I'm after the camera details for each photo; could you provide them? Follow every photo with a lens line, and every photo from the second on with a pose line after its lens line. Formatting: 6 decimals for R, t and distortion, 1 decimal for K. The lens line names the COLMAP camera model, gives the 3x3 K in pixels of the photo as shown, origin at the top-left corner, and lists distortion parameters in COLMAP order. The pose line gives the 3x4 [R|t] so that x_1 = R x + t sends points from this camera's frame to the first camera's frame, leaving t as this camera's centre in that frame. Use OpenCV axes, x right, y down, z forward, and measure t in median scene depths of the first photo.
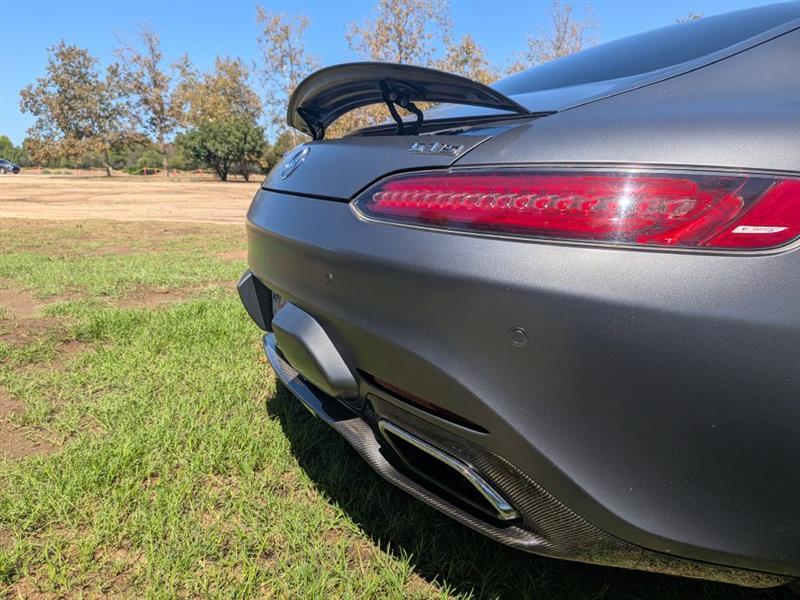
lens RADIAL K [[591.3, 0, 396.7], [0, 591.3, 317.8], [0, 0, 1]] dist [-0.018736, -0.006596]
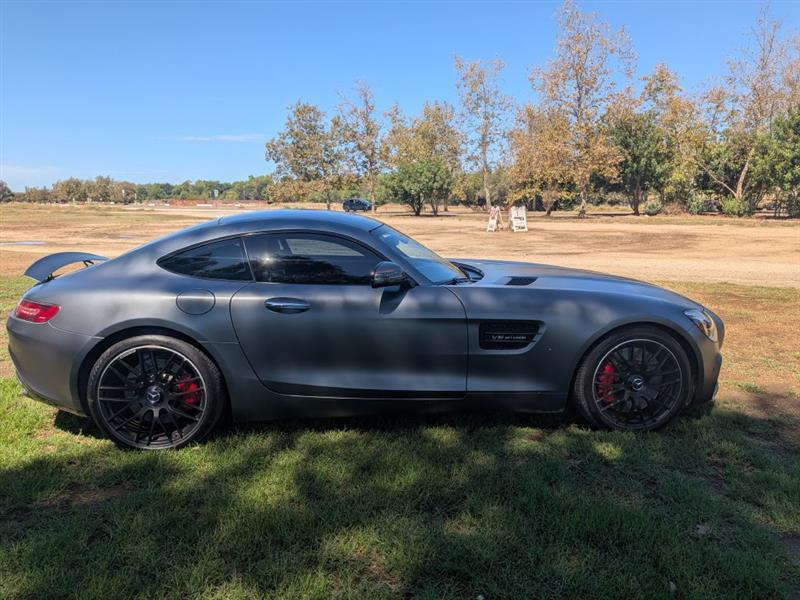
lens RADIAL K [[591.3, 0, 439.2], [0, 591.3, 335.3], [0, 0, 1]] dist [-0.018736, -0.006596]
pose [[0.948816, 0.045134, -0.312589, 0.113828], [-0.048603, 0.998813, -0.003310, -0.003834], [0.312068, 0.018333, 0.949883, -0.051935]]
